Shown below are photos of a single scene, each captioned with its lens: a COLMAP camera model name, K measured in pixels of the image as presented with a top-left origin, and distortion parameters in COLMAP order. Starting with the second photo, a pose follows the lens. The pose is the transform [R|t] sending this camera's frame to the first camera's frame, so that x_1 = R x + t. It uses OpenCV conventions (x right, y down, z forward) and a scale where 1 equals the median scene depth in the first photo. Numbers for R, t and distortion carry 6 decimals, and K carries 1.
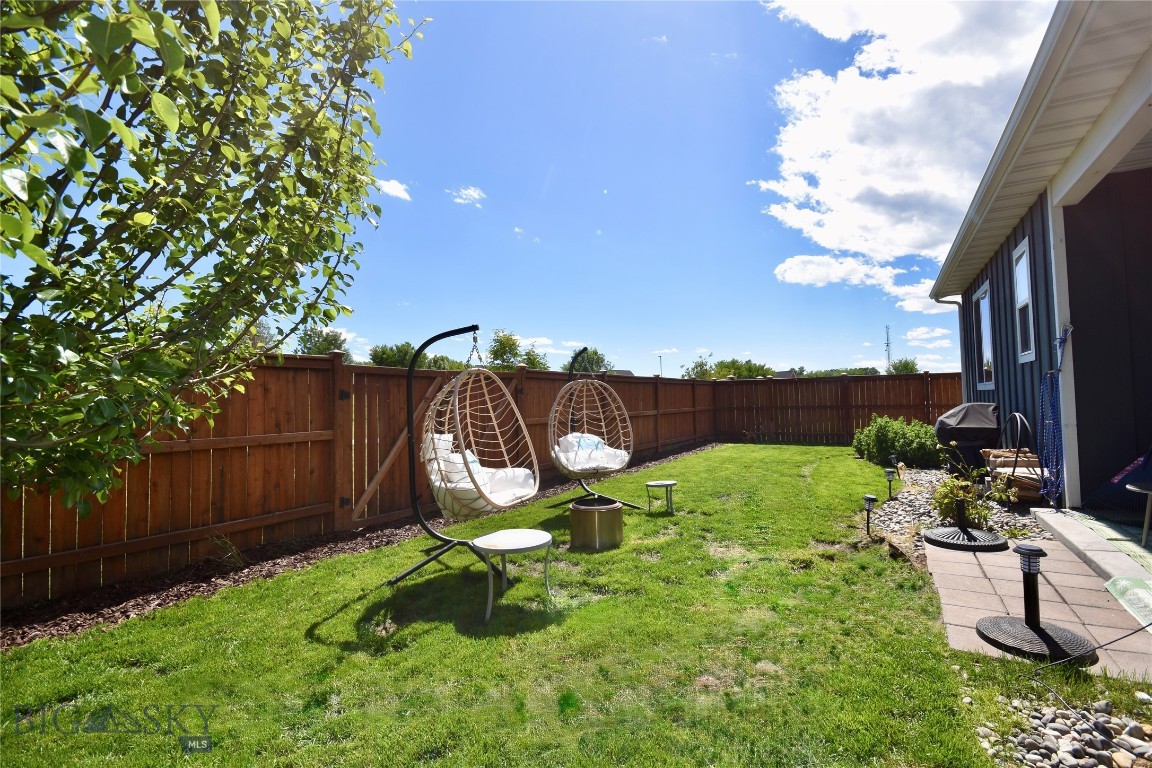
lens RADIAL K [[506.3, 0, 576.6], [0, 506.3, 380.4], [0, 0, 1]] dist [0.013076, -0.014617]
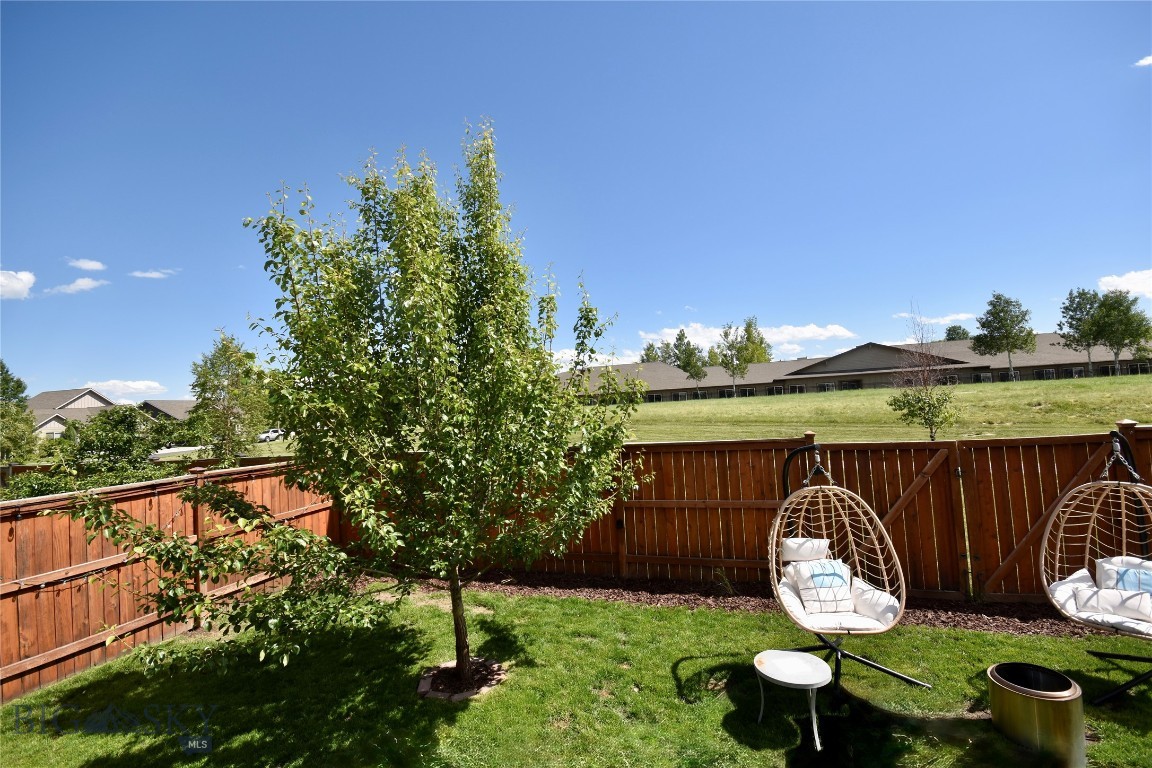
lens RADIAL K [[506.3, 0, 576.6], [0, 506.3, 380.4], [0, 0, 1]] dist [0.013076, -0.014617]
pose [[0.244456, -0.048847, -0.968429, 0.585862], [0.093185, 0.995291, -0.026679, -0.216044], [0.965172, -0.083721, 0.247857, 0.227525]]
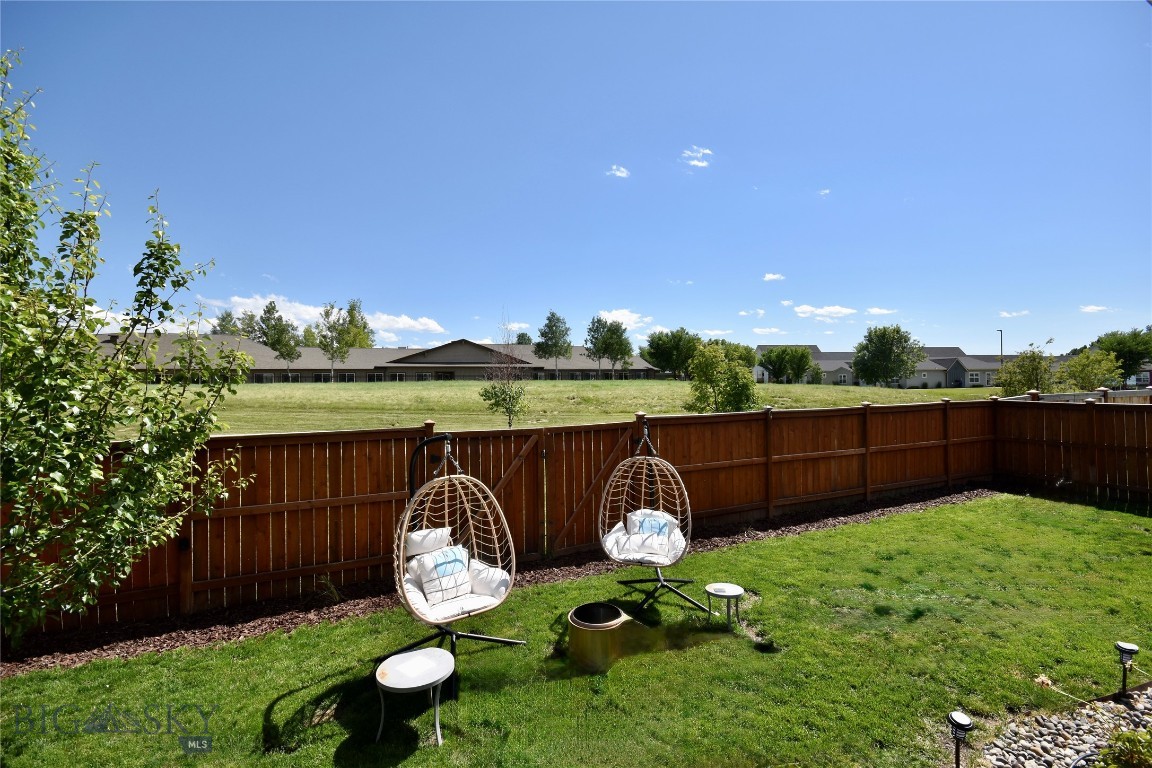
lens RADIAL K [[506.3, 0, 576.6], [0, 506.3, 380.4], [0, 0, 1]] dist [0.013076, -0.014617]
pose [[0.843712, 0.007858, -0.536739, 0.486402], [0.018244, 0.998895, 0.043302, -0.216612], [0.536486, -0.046327, 0.842637, 0.222374]]
